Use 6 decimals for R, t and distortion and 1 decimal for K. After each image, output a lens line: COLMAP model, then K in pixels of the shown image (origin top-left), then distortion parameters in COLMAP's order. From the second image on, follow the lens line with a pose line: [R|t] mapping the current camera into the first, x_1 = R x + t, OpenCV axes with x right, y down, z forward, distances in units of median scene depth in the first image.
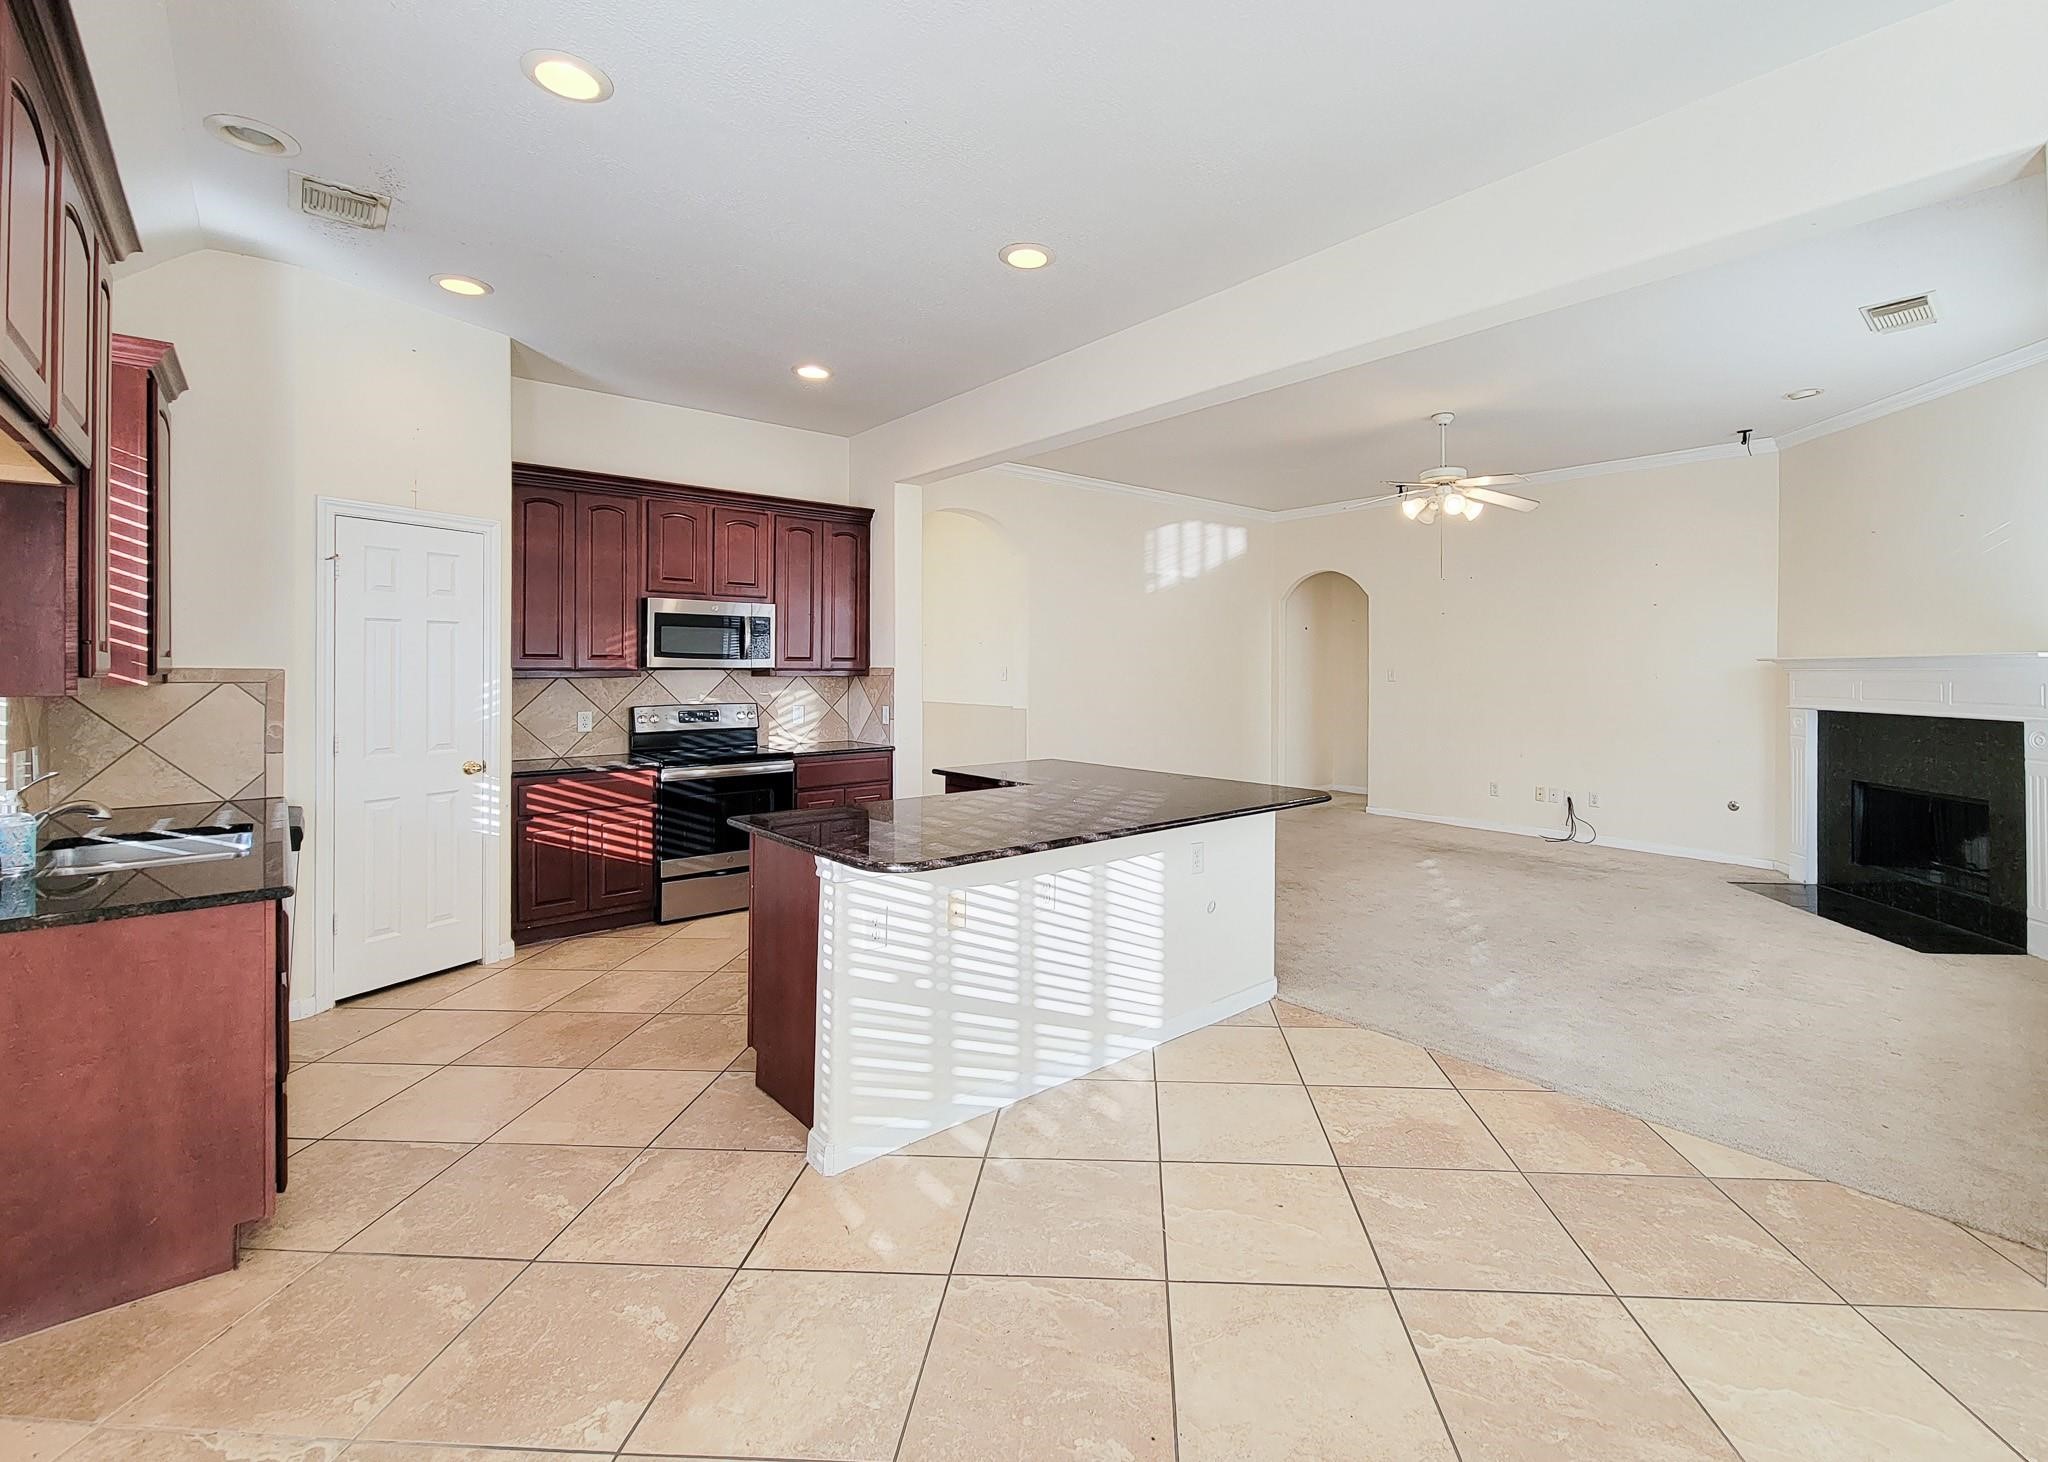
lens RADIAL K [[900.9, 0, 1098.7], [0, 900.9, 661.0], [0, 0, 1]] dist [-0.011745, 0.000126]
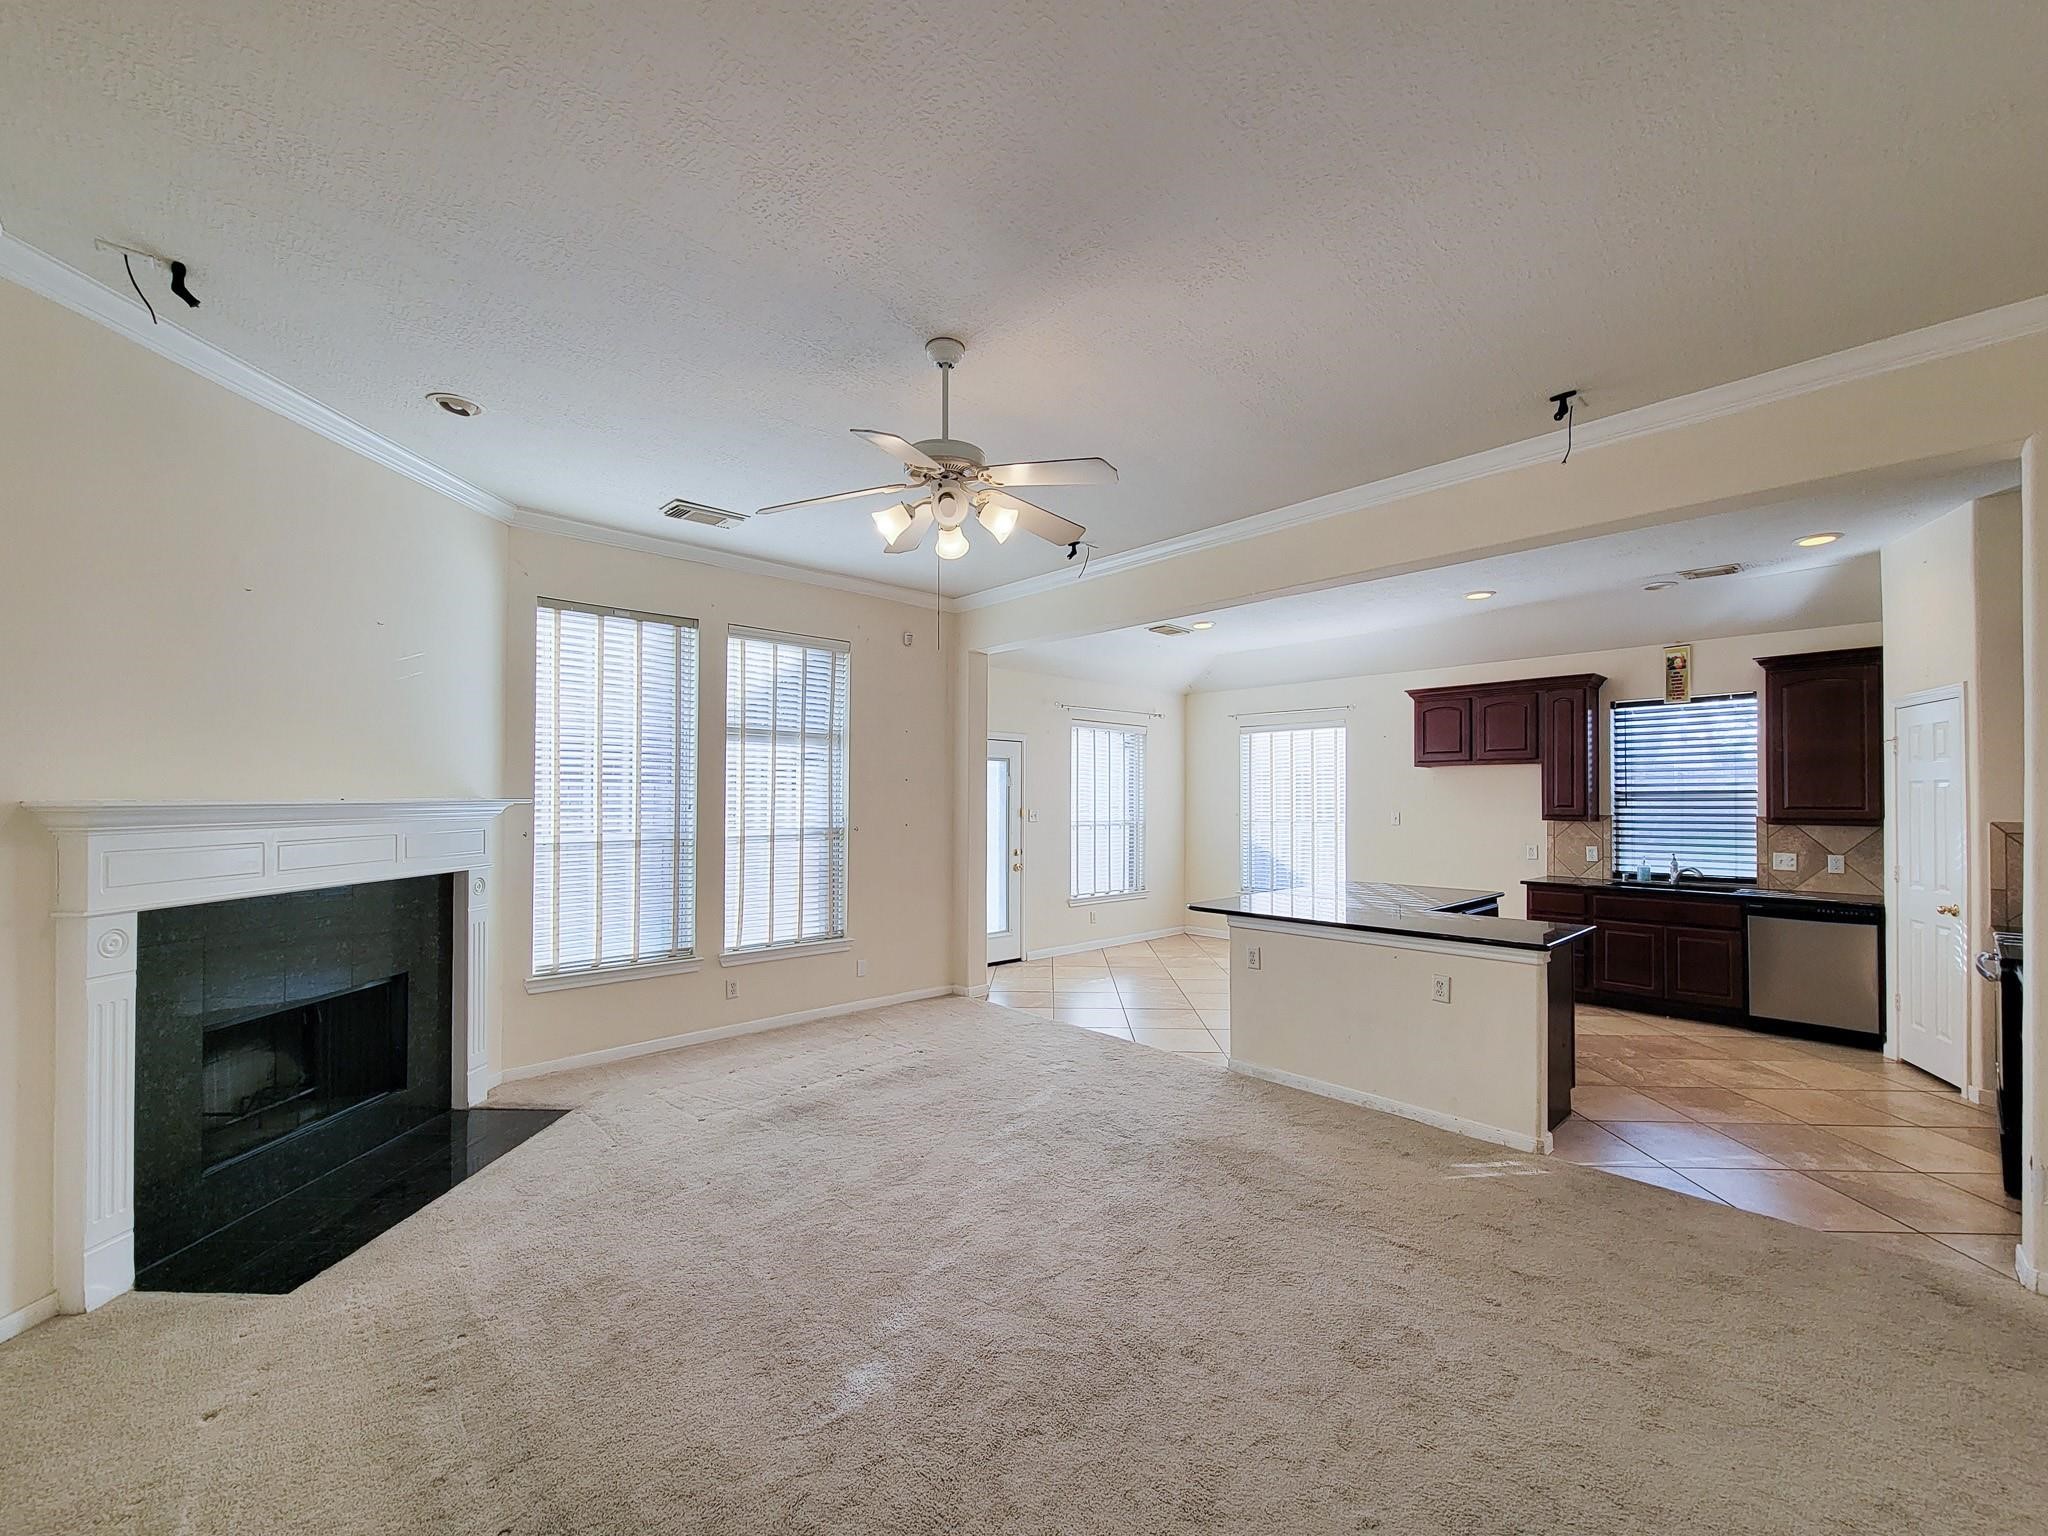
lens RADIAL K [[839.6, 0, 1022.3], [0, 839.6, 788.7], [0, 0, 1]] dist [0.001604, -0.002748]
pose [[-0.999982, -0.004225, -0.004234, 0.394440], [-0.004139, 0.999788, -0.020180, -0.004199], [0.004319, -0.020162, -0.999787, 1.750732]]
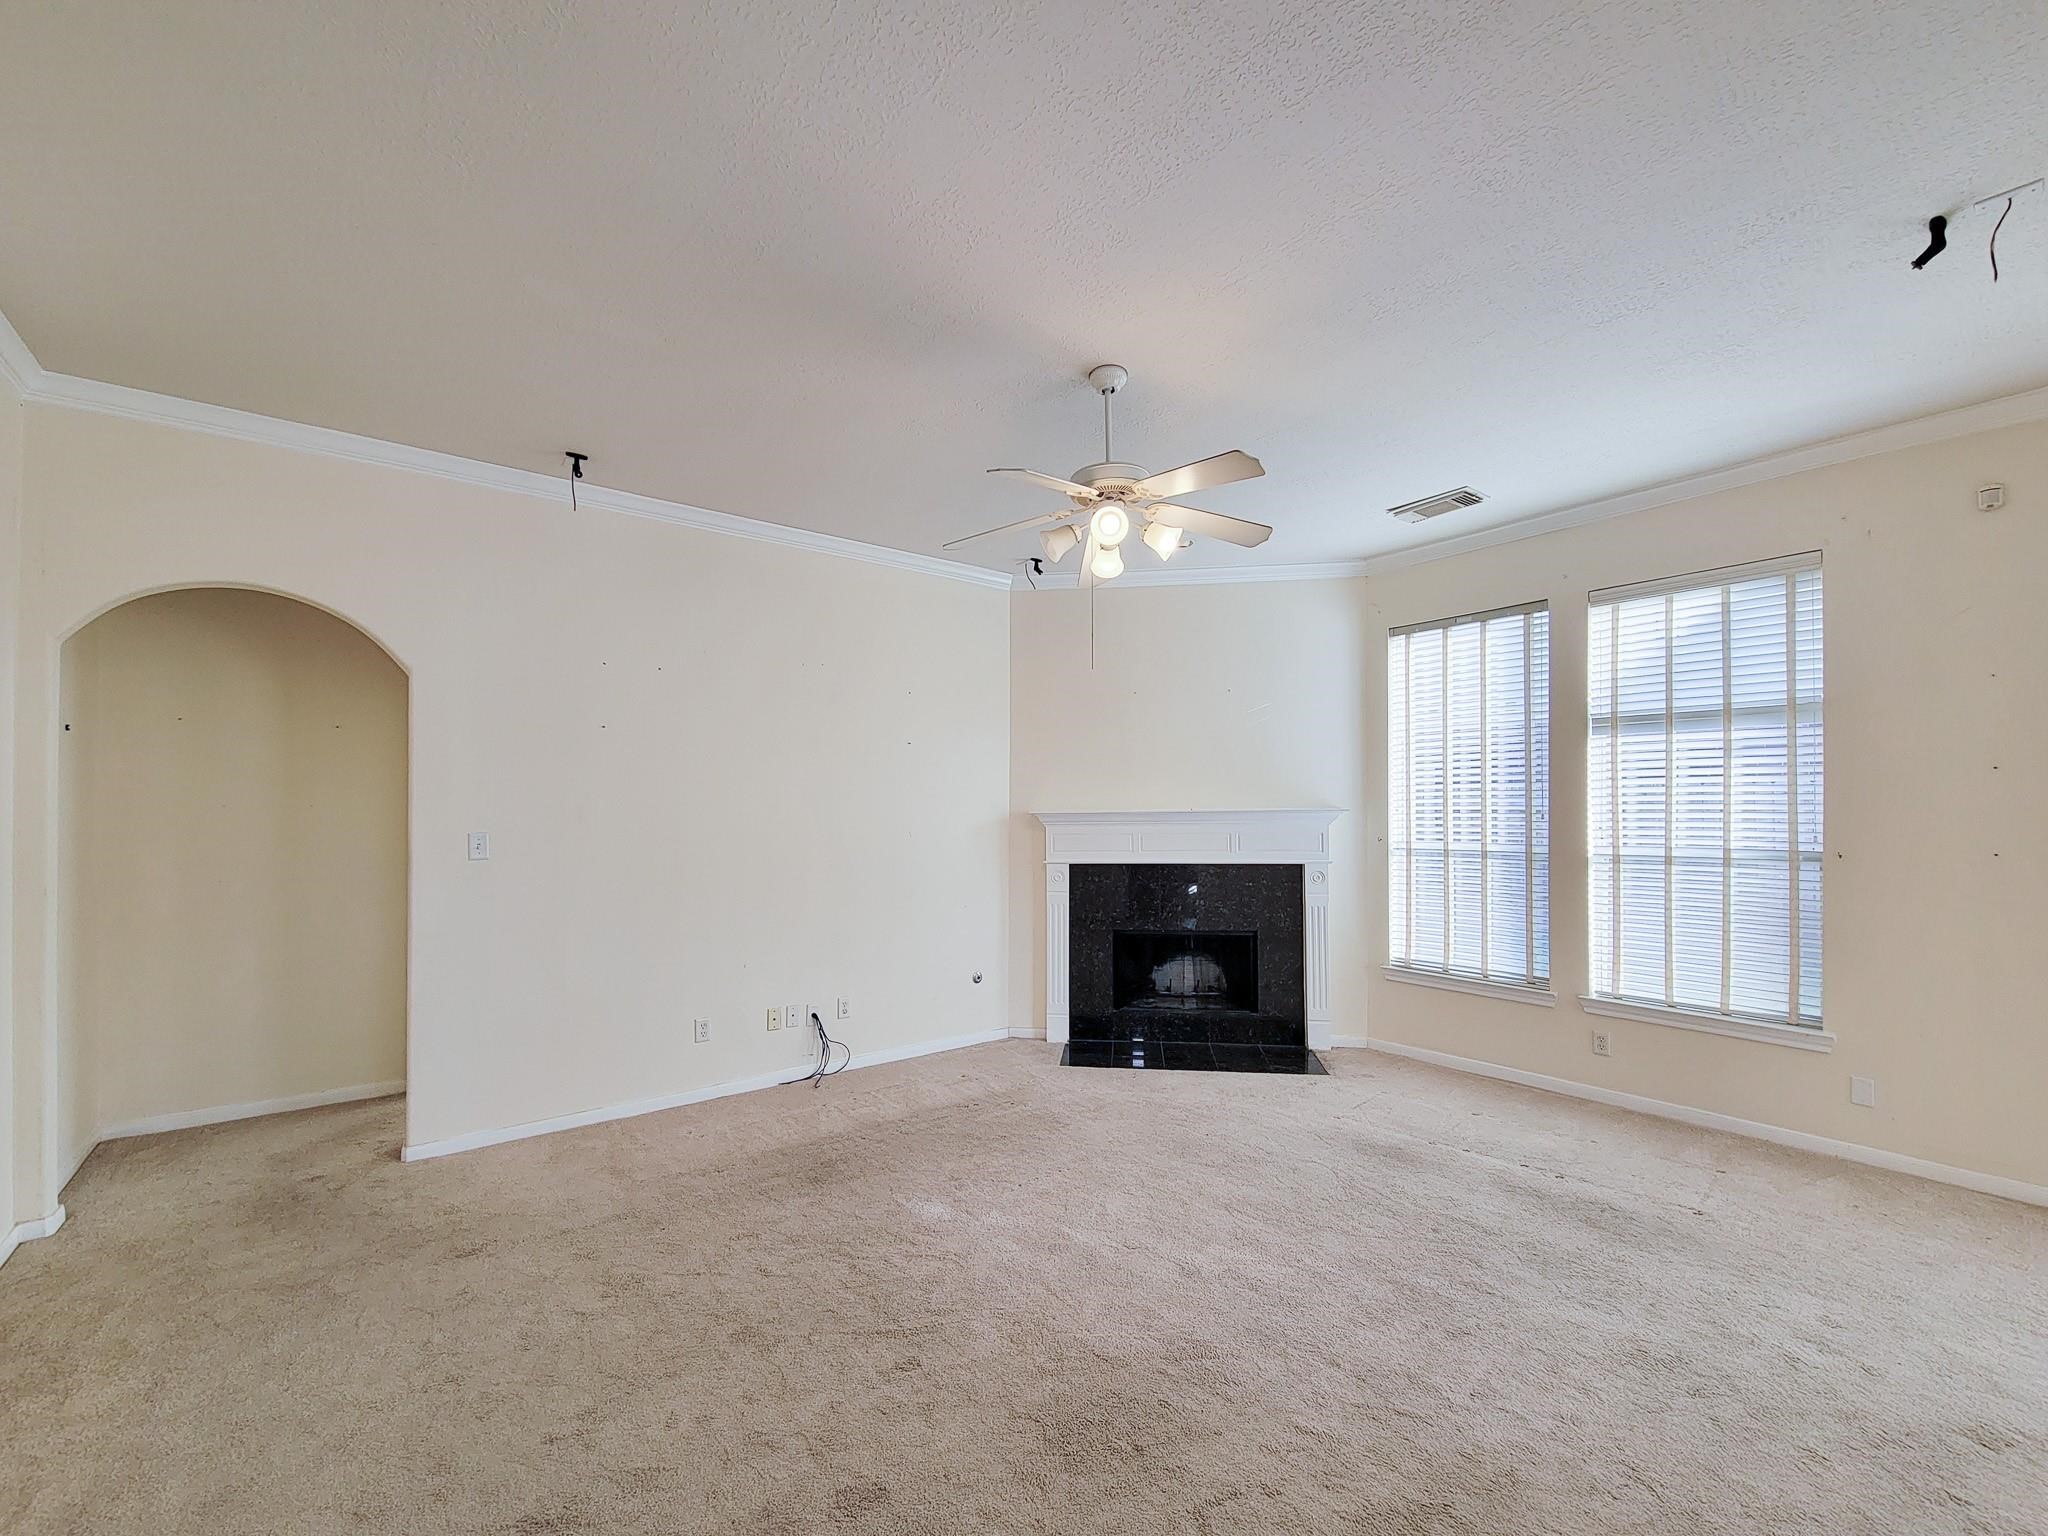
lens RADIAL K [[839.6, 0, 1020.2], [0, 839.6, 808.3], [0, 0, 1]] dist [0.001604, -0.002748]
pose [[0.088533, -0.004002, 0.996065, -0.155756], [-0.001943, 0.999989, 0.004190, -0.012809], [-0.996071, -0.002306, 0.088524, 1.187474]]
